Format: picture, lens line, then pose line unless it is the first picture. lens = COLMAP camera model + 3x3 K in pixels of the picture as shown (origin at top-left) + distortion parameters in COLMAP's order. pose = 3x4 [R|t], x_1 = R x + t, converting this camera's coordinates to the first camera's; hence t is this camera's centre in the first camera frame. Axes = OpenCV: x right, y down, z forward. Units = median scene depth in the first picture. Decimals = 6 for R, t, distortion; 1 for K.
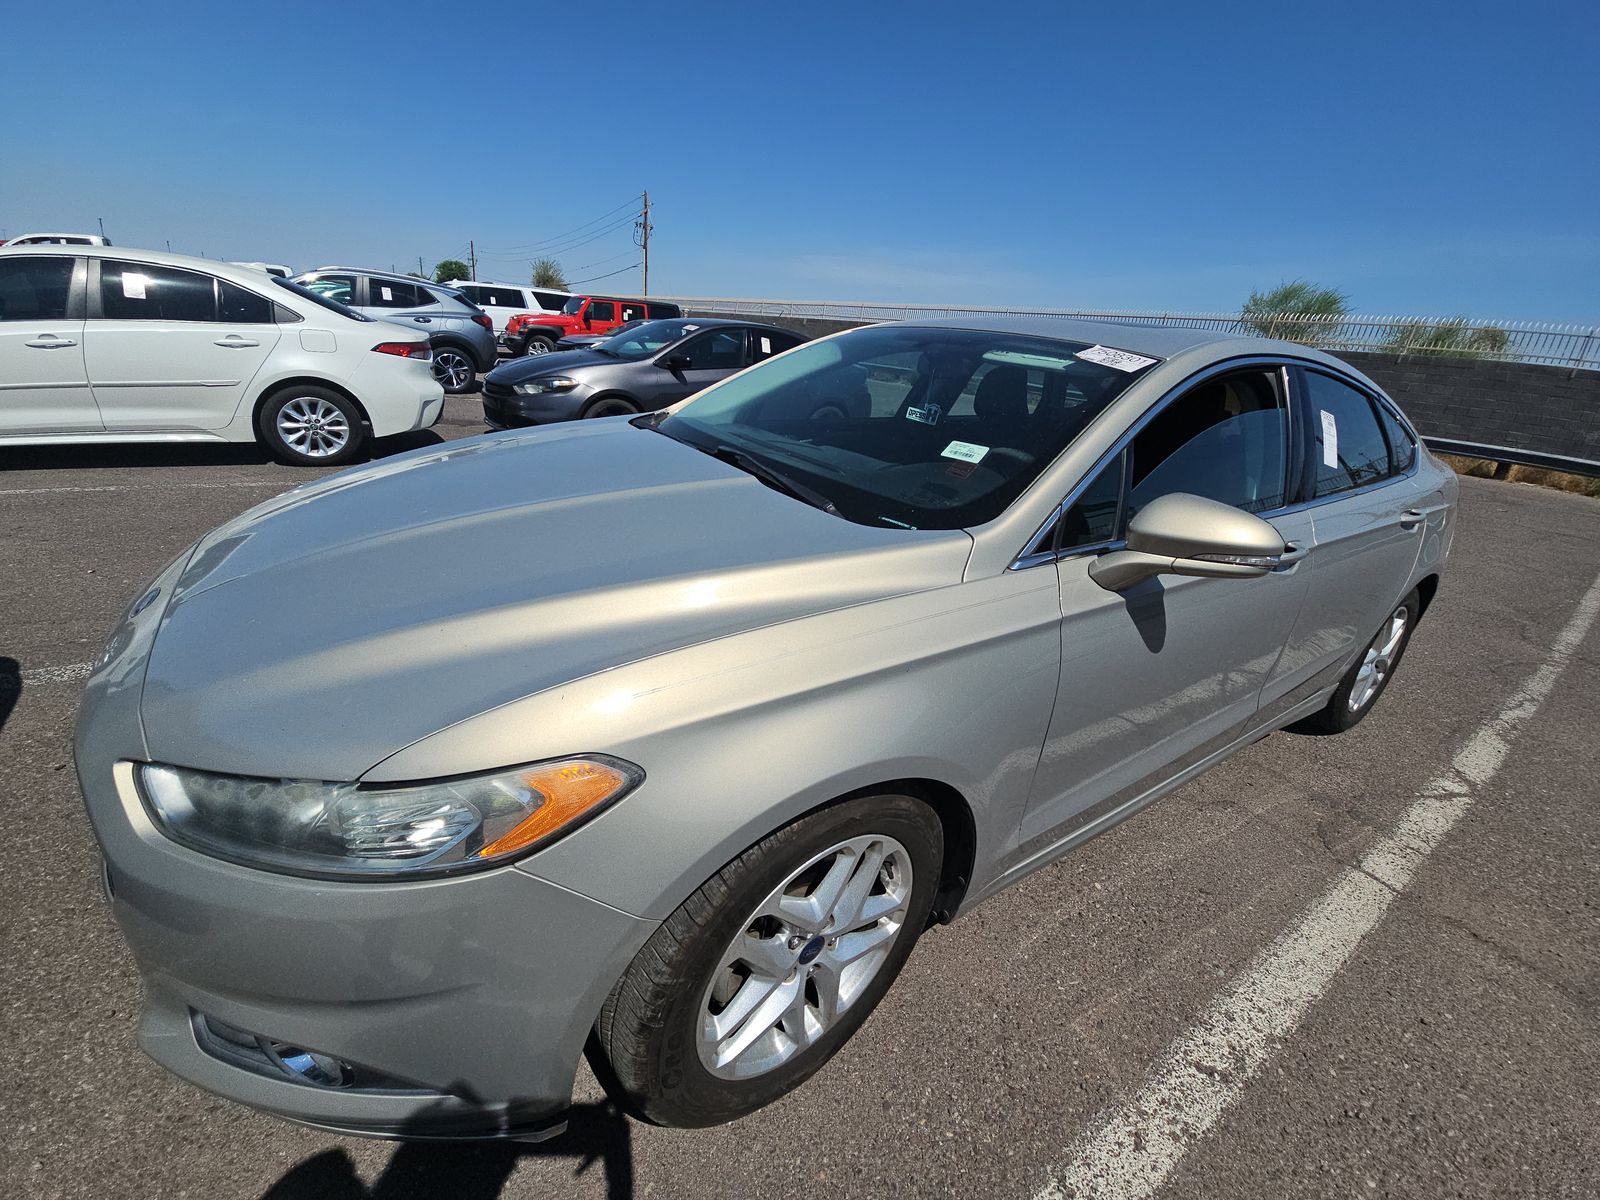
lens RADIAL K [[660.7, 0, 792.7], [0, 660.7, 590.0], [0, 0, 1]] dist [0.009381, -0.009452]
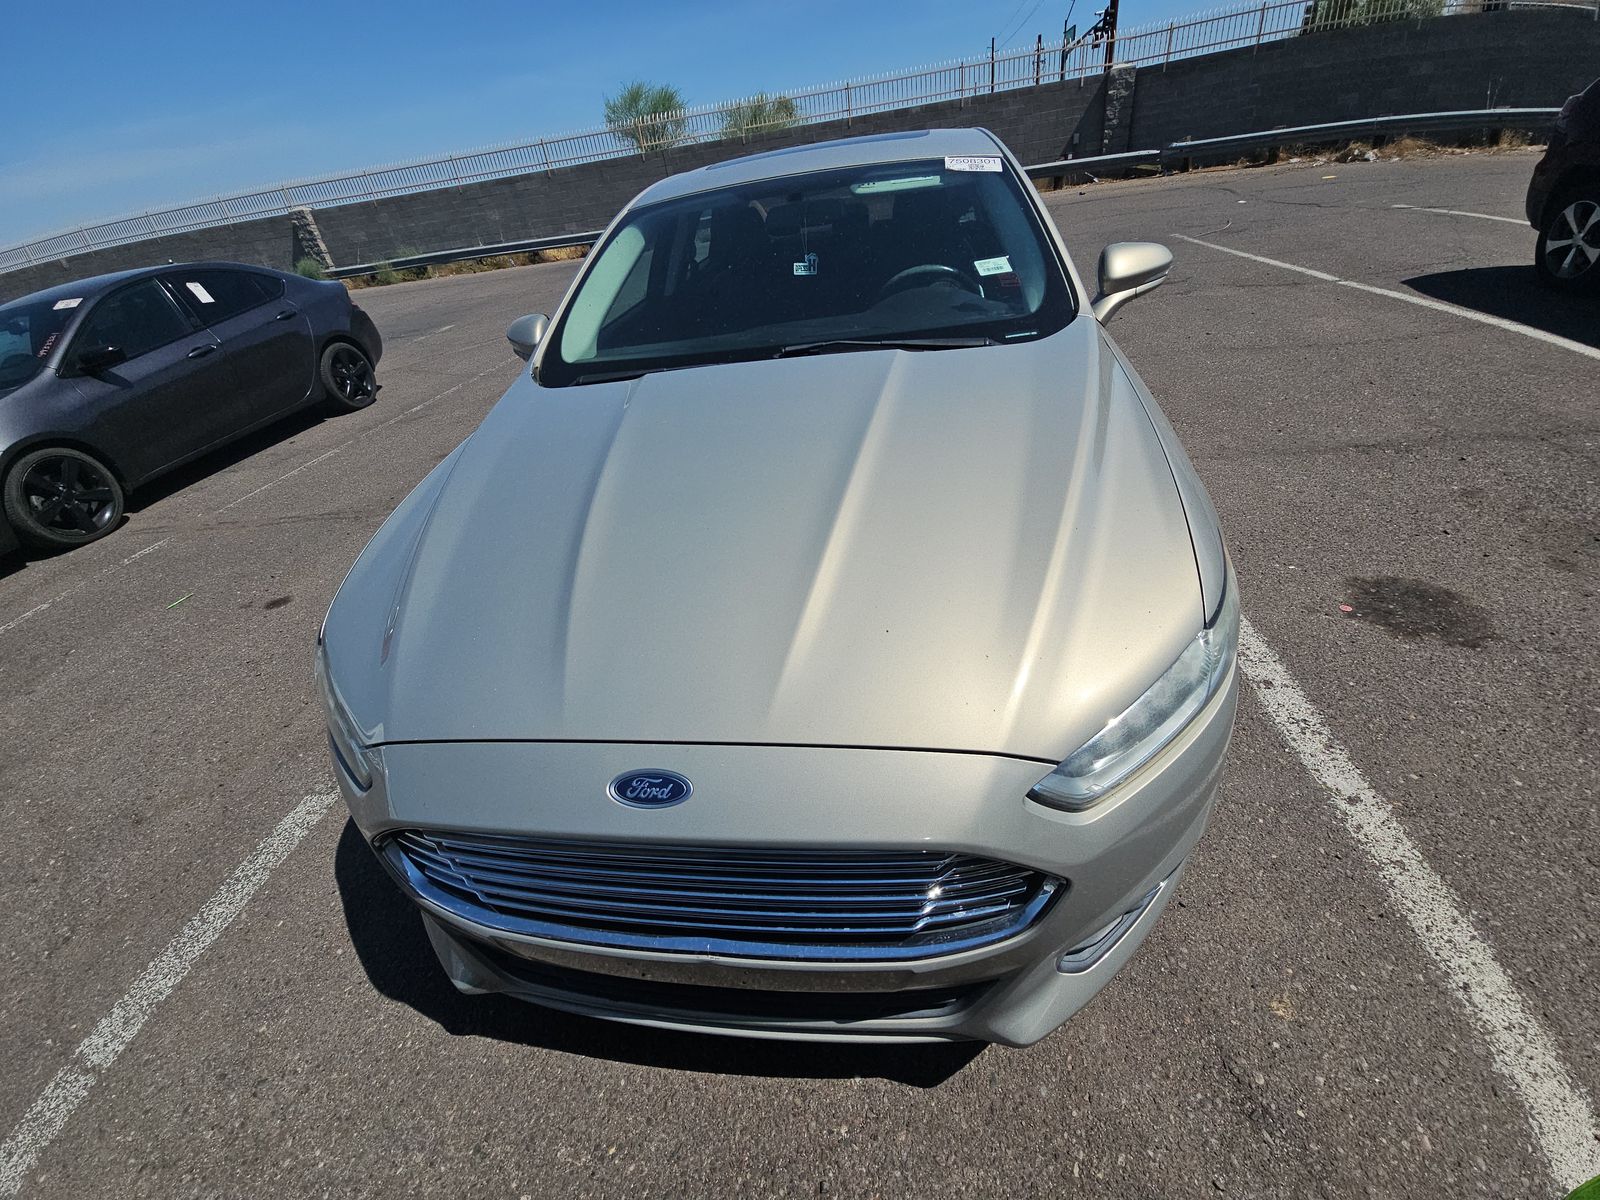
lens RADIAL K [[660.7, 0, 792.7], [0, 660.7, 590.0], [0, 0, 1]] dist [0.009381, -0.009452]
pose [[0.651759, -0.551585, 0.520543, -0.573239], [0.445667, 0.833884, 0.325604, -0.165513], [-0.613670, 0.019774, 0.789315, 0.165919]]
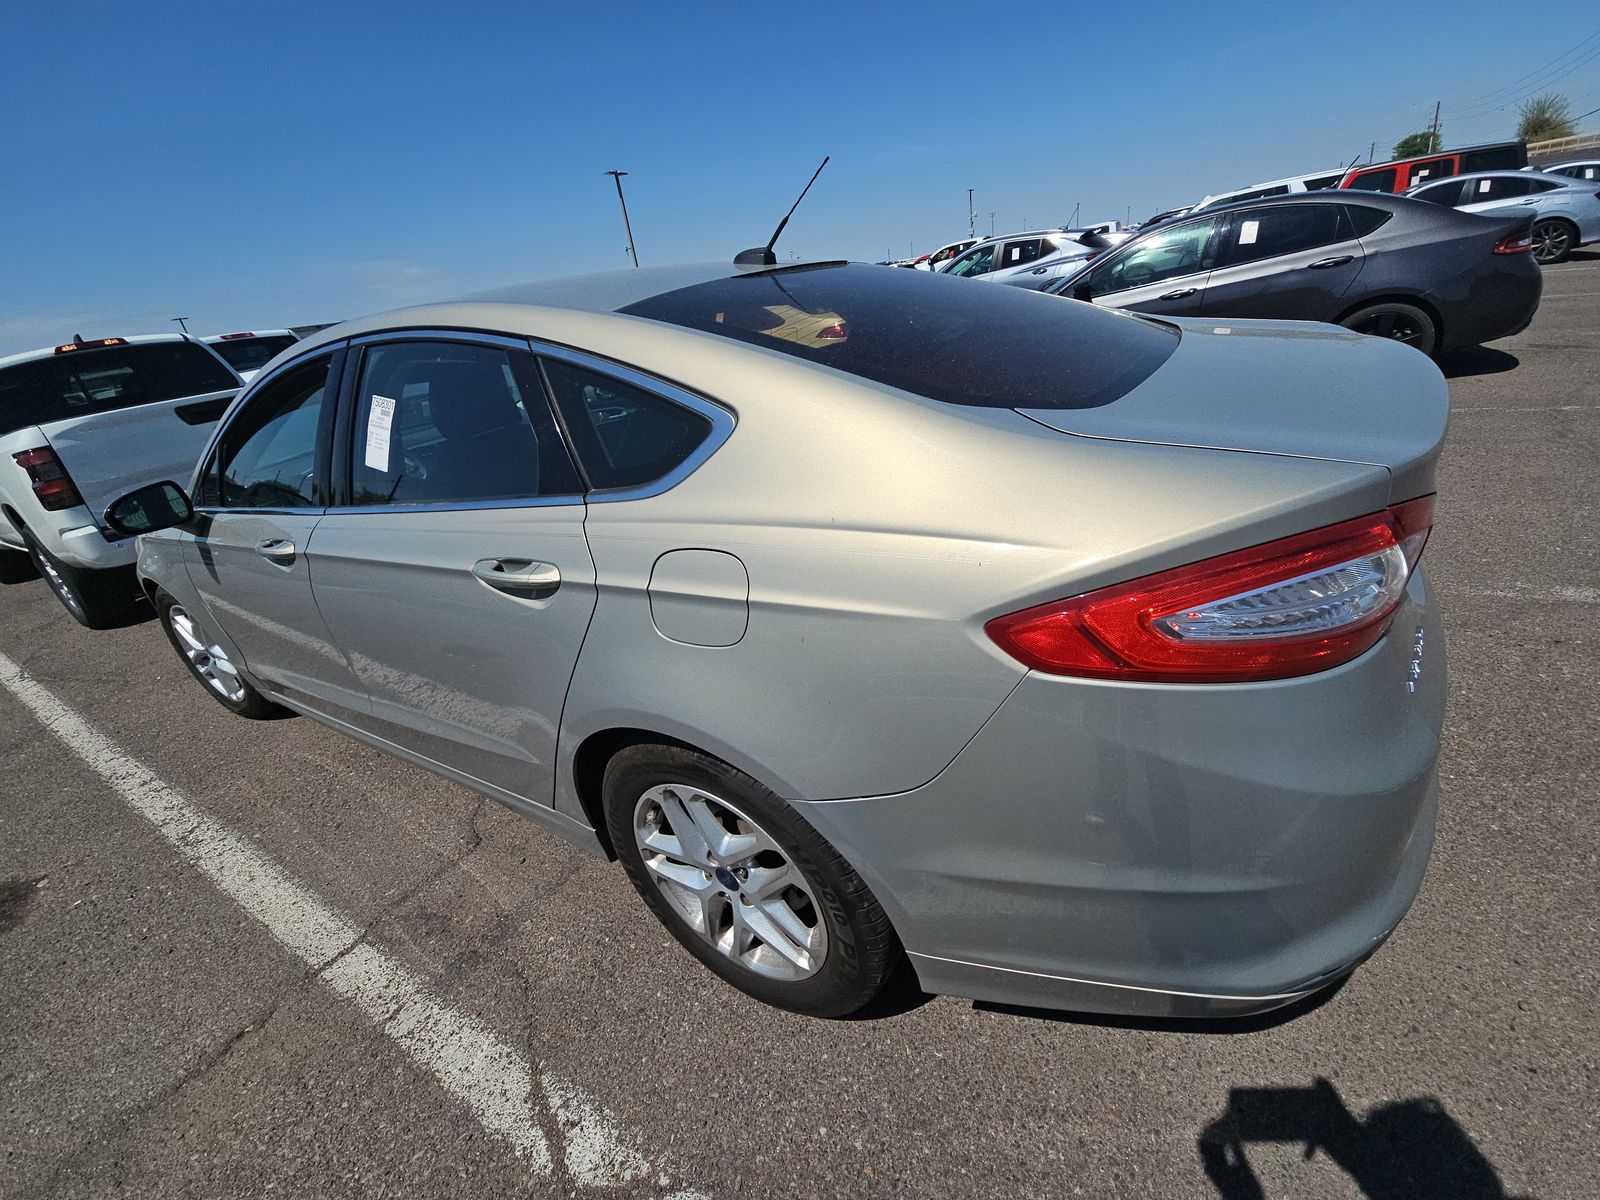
lens RADIAL K [[660.7, 0, 792.7], [0, 660.7, 590.0], [0, 0, 1]] dist [0.009381, -0.009452]
pose [[0.383248, 0.235576, -0.893099, 1.642900], [-0.149617, 0.969991, 0.191655, -0.256109], [0.911447, 0.060172, 0.406993, 1.075823]]
